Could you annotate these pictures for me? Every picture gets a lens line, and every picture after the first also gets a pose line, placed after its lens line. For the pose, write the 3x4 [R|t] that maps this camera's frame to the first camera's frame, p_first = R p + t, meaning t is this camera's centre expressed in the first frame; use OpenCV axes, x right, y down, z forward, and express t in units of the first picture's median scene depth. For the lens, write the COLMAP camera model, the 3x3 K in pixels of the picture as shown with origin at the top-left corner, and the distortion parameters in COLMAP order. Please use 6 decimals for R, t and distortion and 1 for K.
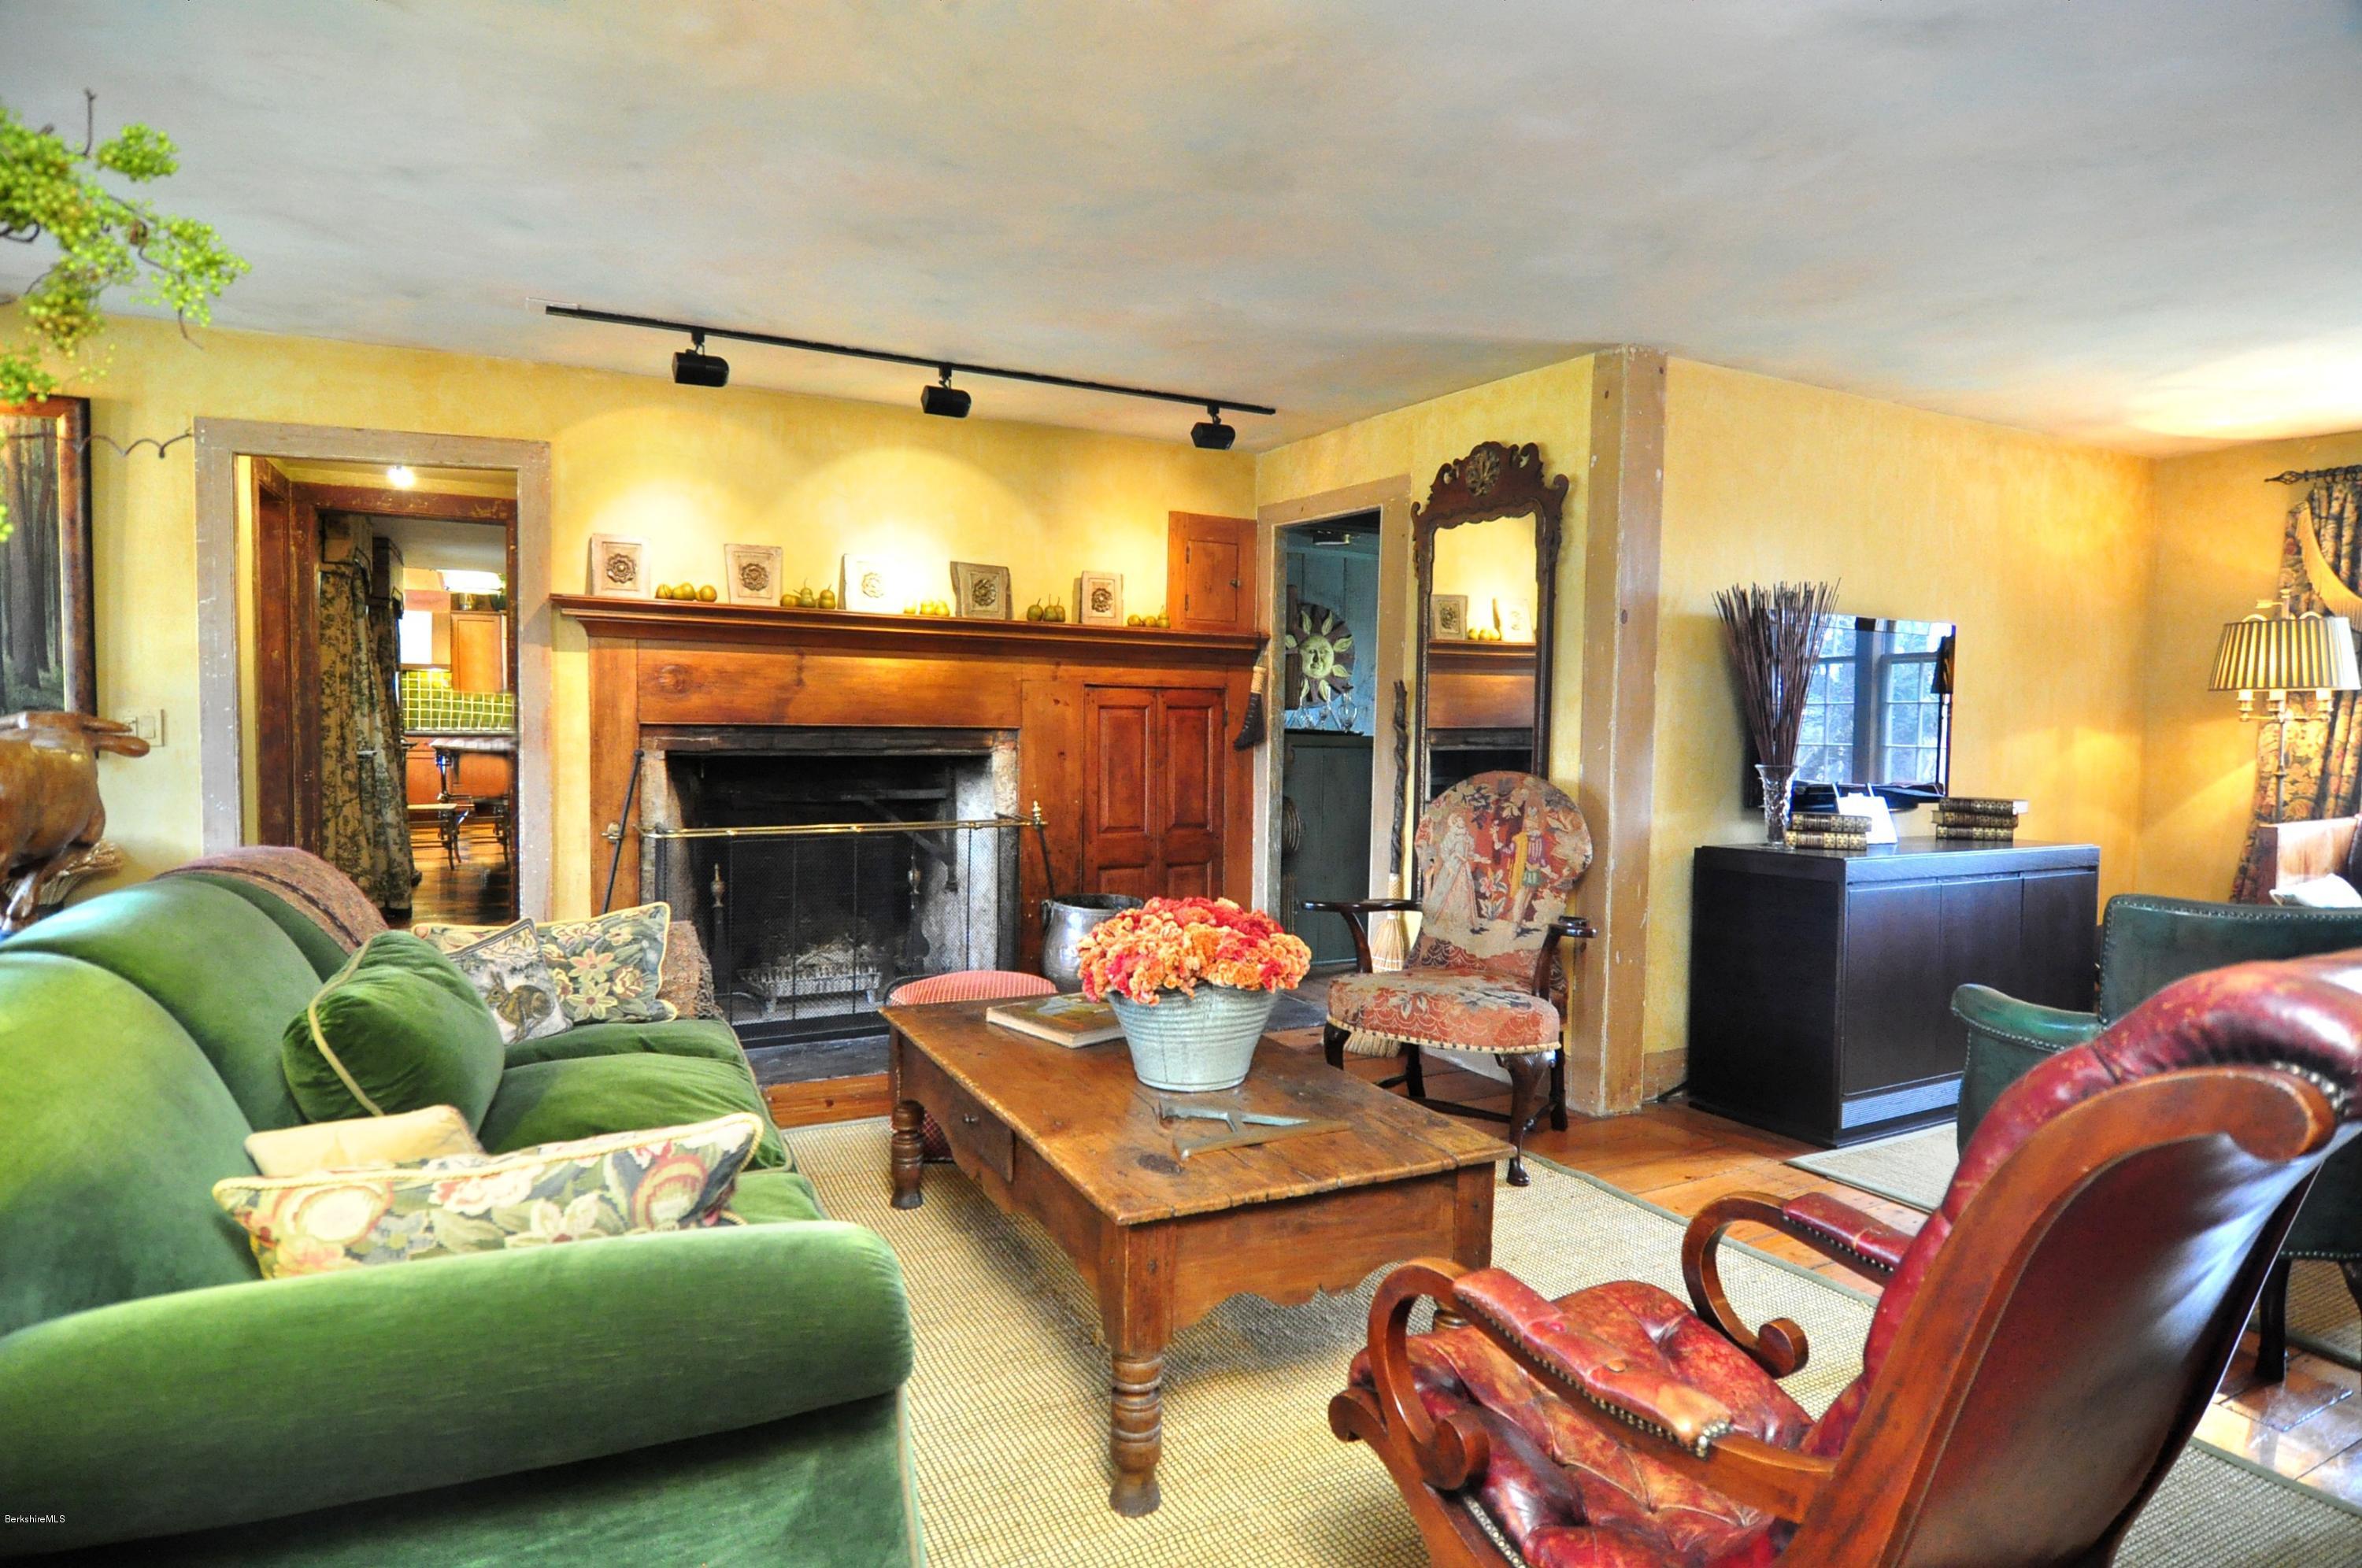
lens RADIAL K [[1275.5, 0, 1211.7], [0, 1275.5, 755.6], [0, 0, 1]] dist [-0.001352, -0.000056]
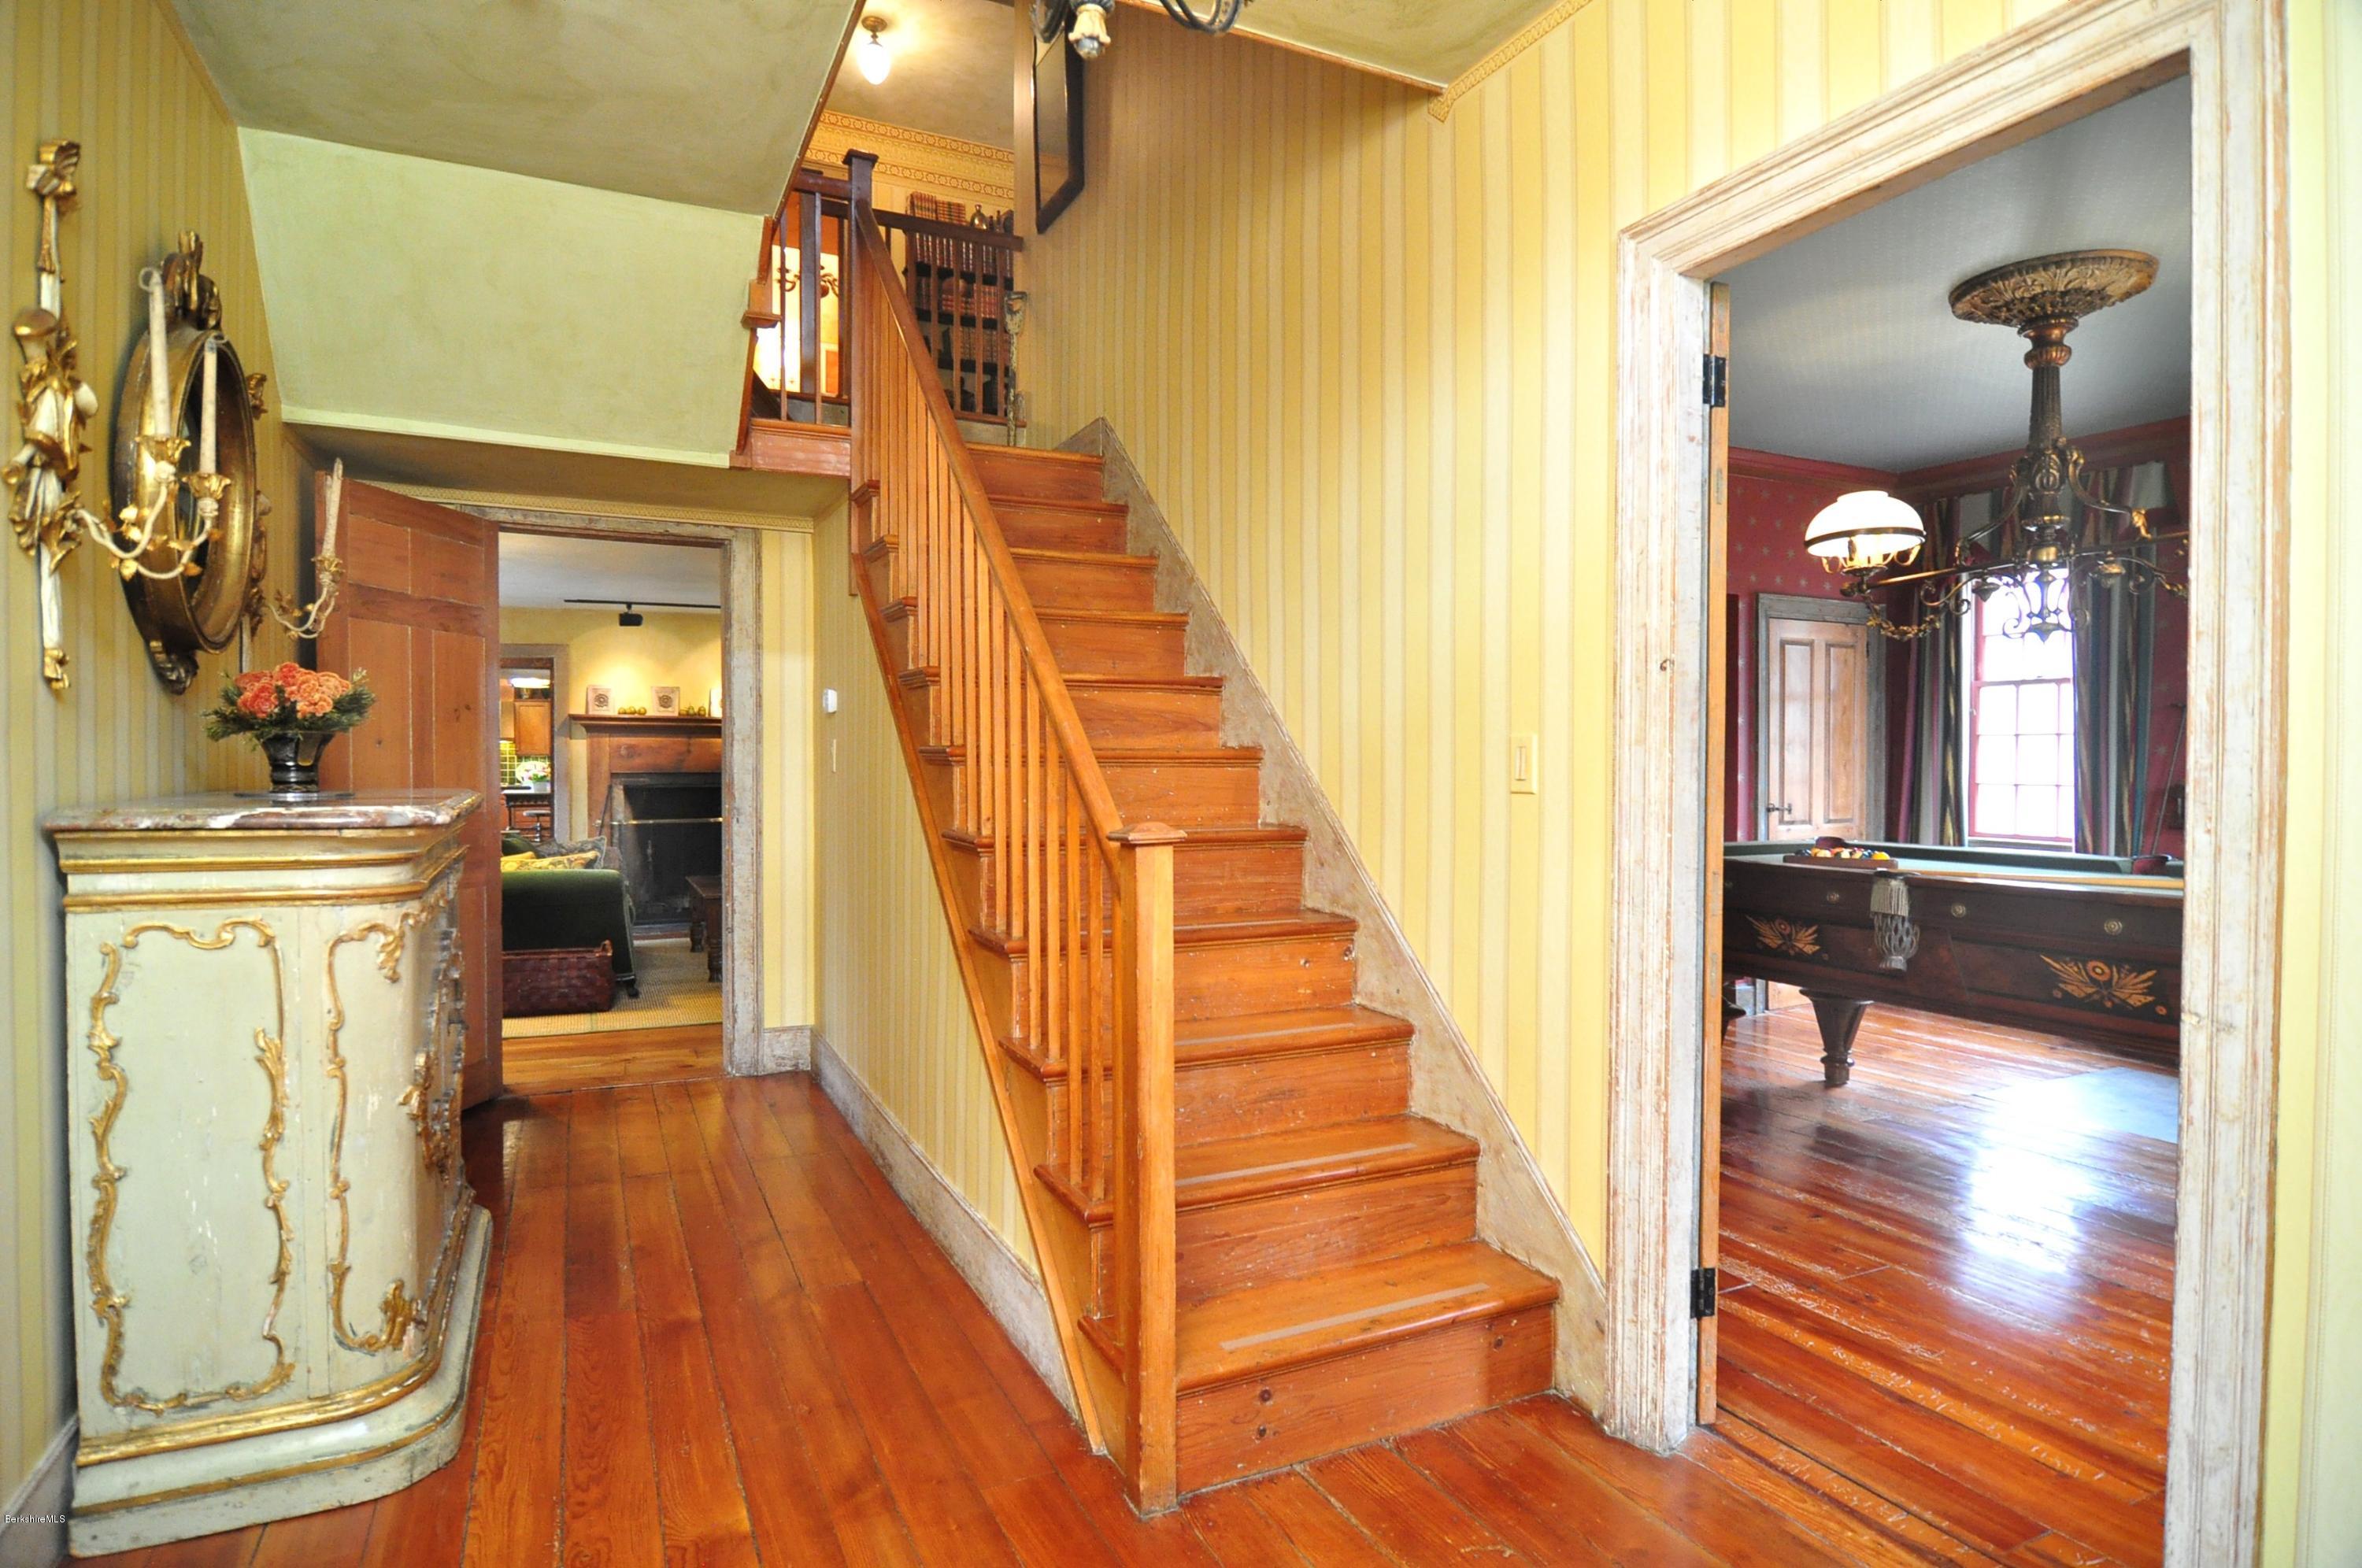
lens RADIAL K [[1258.6, 0, 1169.2], [0, 1258.6, 790.3], [0, 0, 1]] dist [-0.003655, -0.012290]
pose [[0.998666, -0.010943, -0.050461, 0.587574], [0.010199, 0.999836, -0.014982, 0.045351], [0.050616, 0.014447, 0.998614, -1.047831]]
